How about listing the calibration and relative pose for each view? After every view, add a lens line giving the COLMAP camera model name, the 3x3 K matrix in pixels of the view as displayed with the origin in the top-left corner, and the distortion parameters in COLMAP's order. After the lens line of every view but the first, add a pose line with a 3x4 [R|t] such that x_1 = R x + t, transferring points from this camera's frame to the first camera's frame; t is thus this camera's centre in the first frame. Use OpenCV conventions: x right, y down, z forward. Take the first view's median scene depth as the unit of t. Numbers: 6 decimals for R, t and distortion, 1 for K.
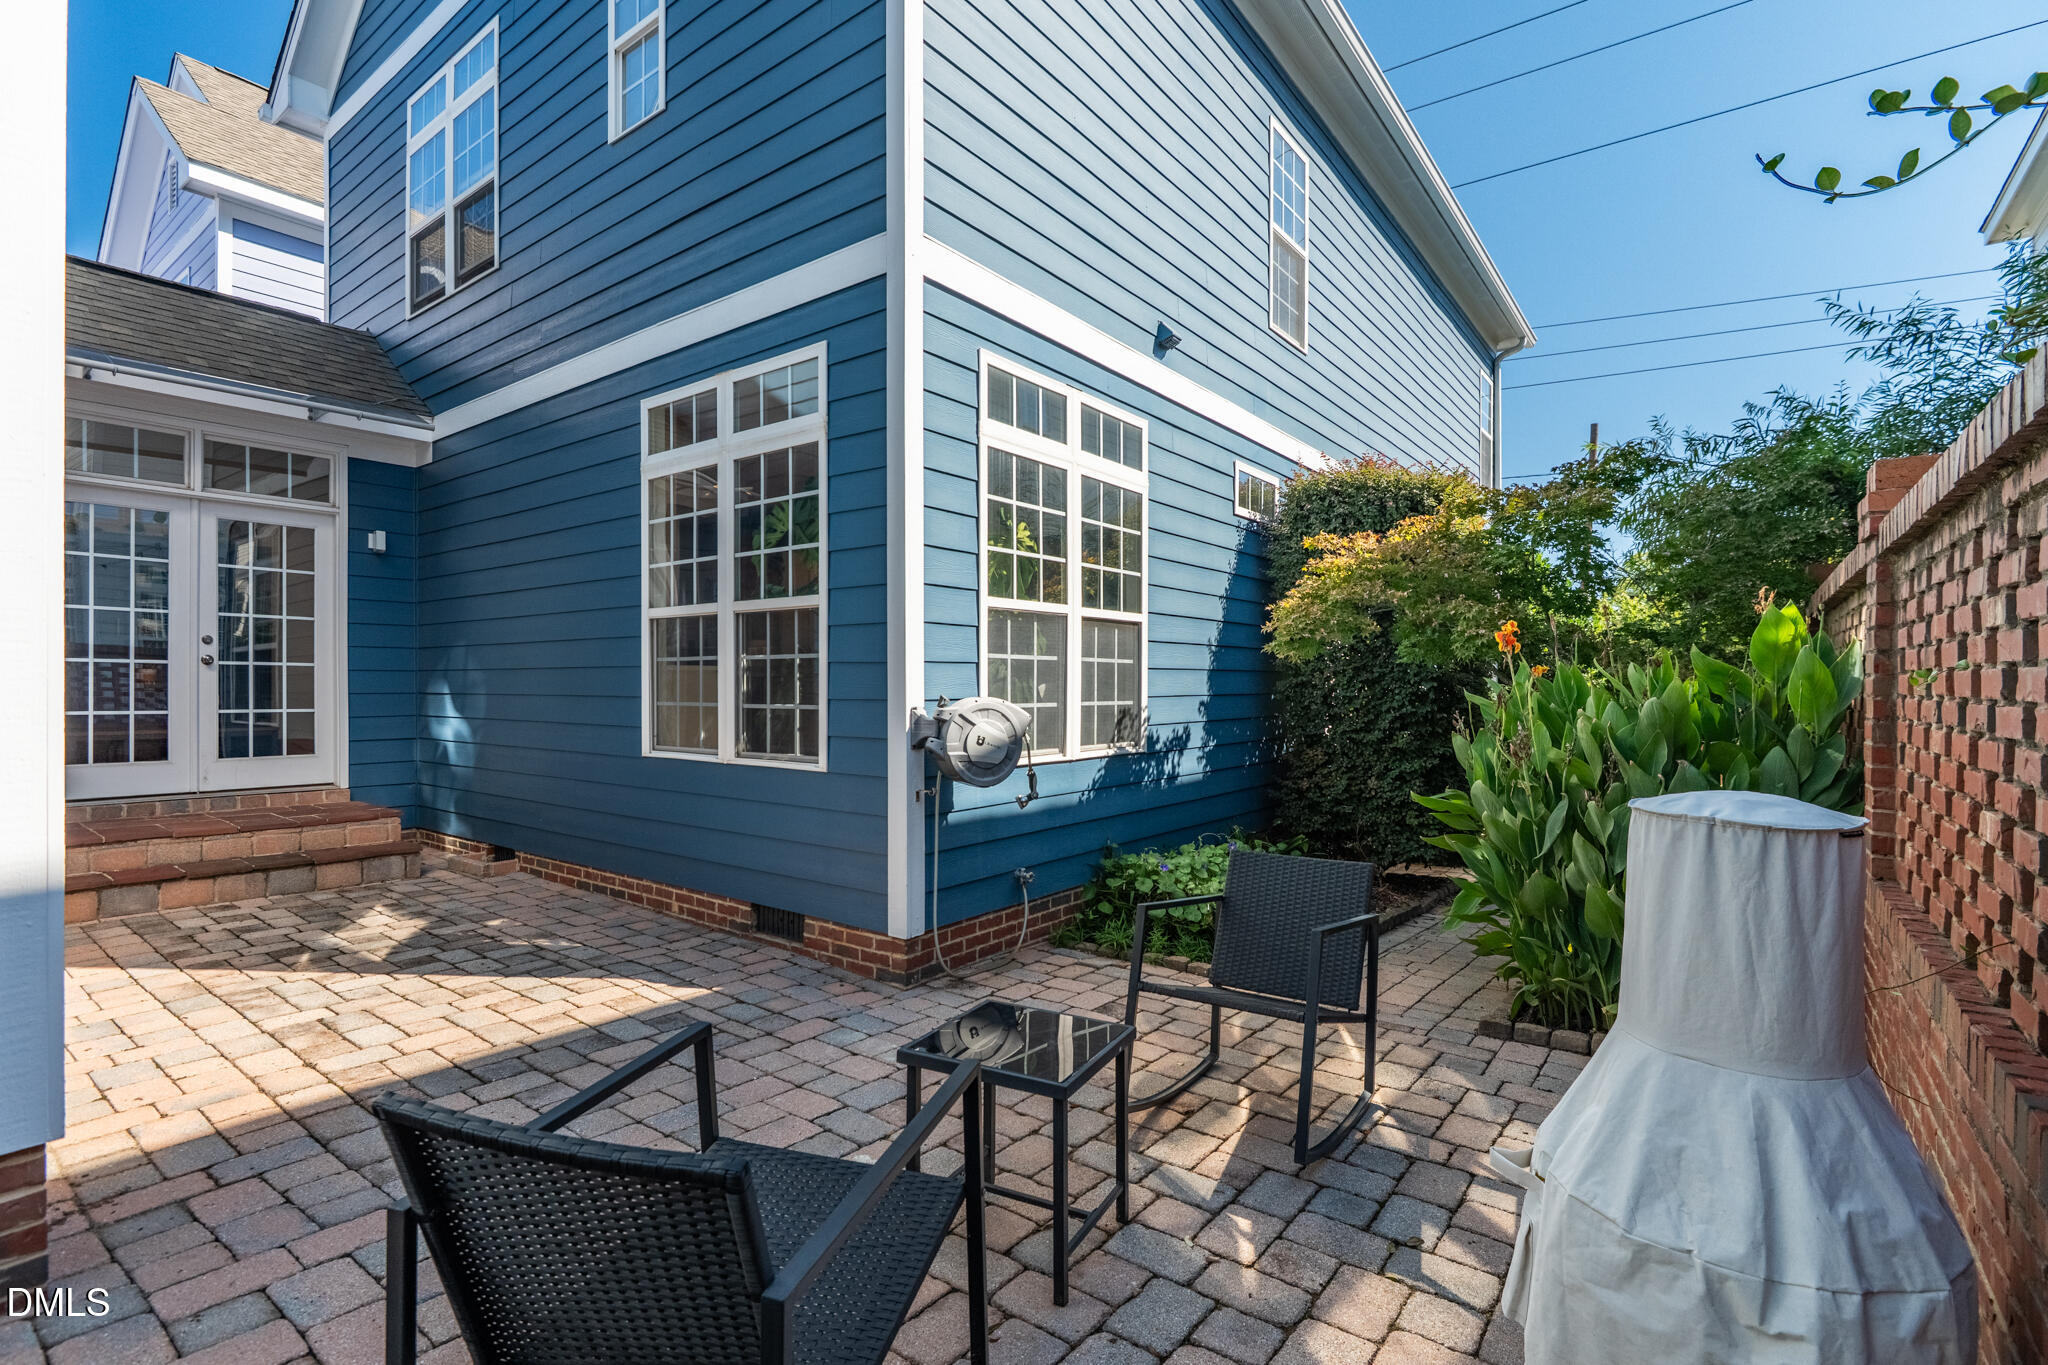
lens RADIAL K [[947.2, 0, 1024.0], [0, 947.2, 682.5], [0, 0, 1]] dist [0.000528, 0.000028]
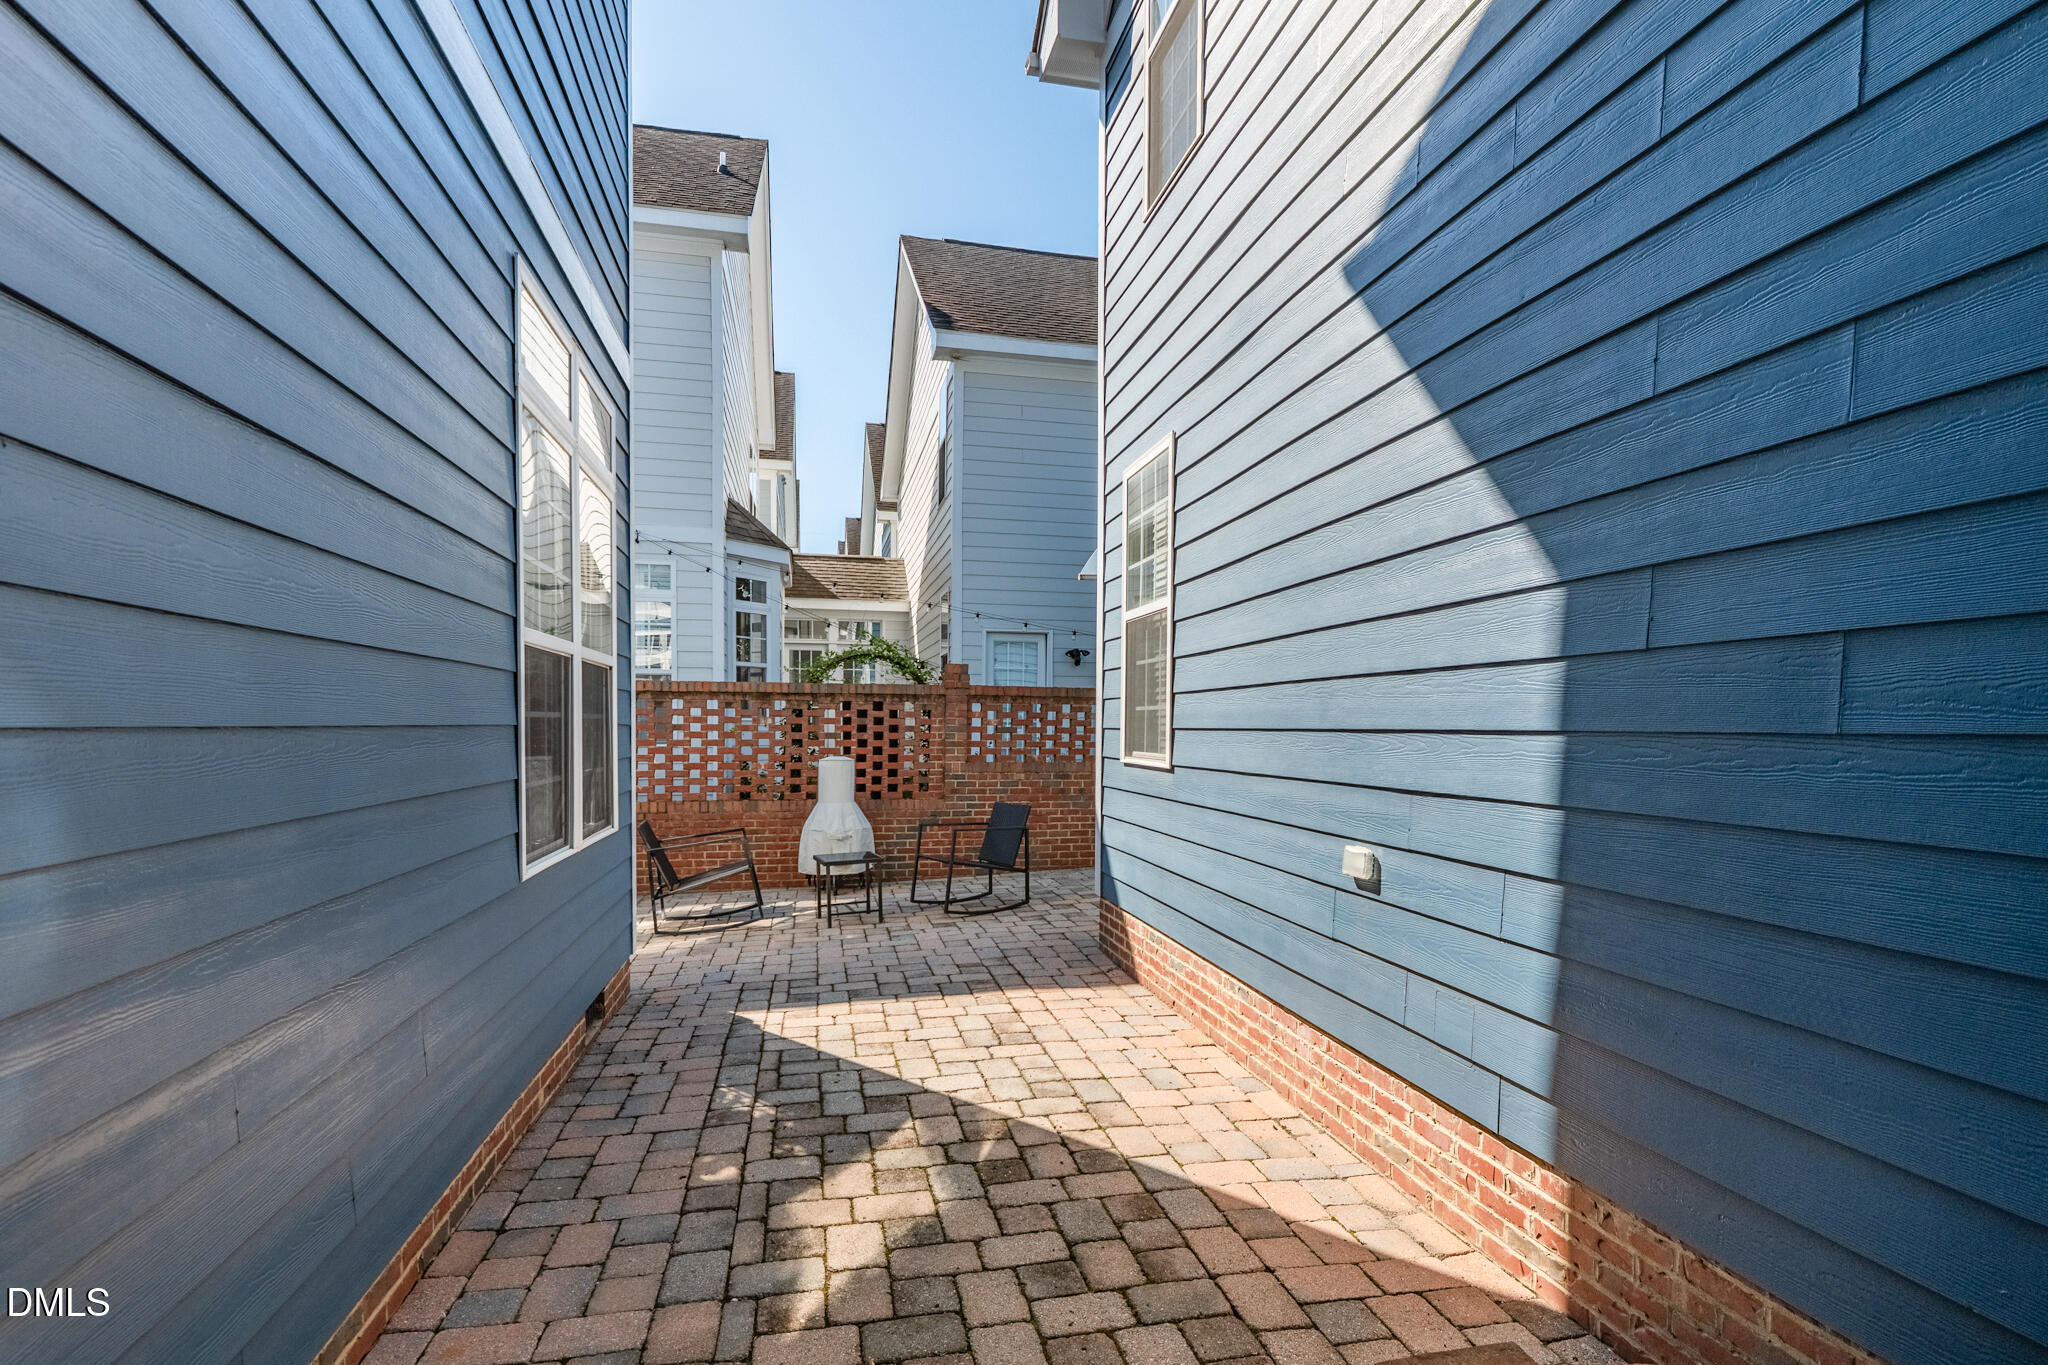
lens RADIAL K [[947.2, 0, 1024.0], [0, 947.2, 682.5], [0, 0, 1]] dist [0.000528, 0.000028]
pose [[-0.761136, 0.027559, 0.648007, -1.335244], [-0.002950, 0.998939, -0.045950, -0.021439], [-0.648586, -0.036885, -0.760247, 1.644284]]
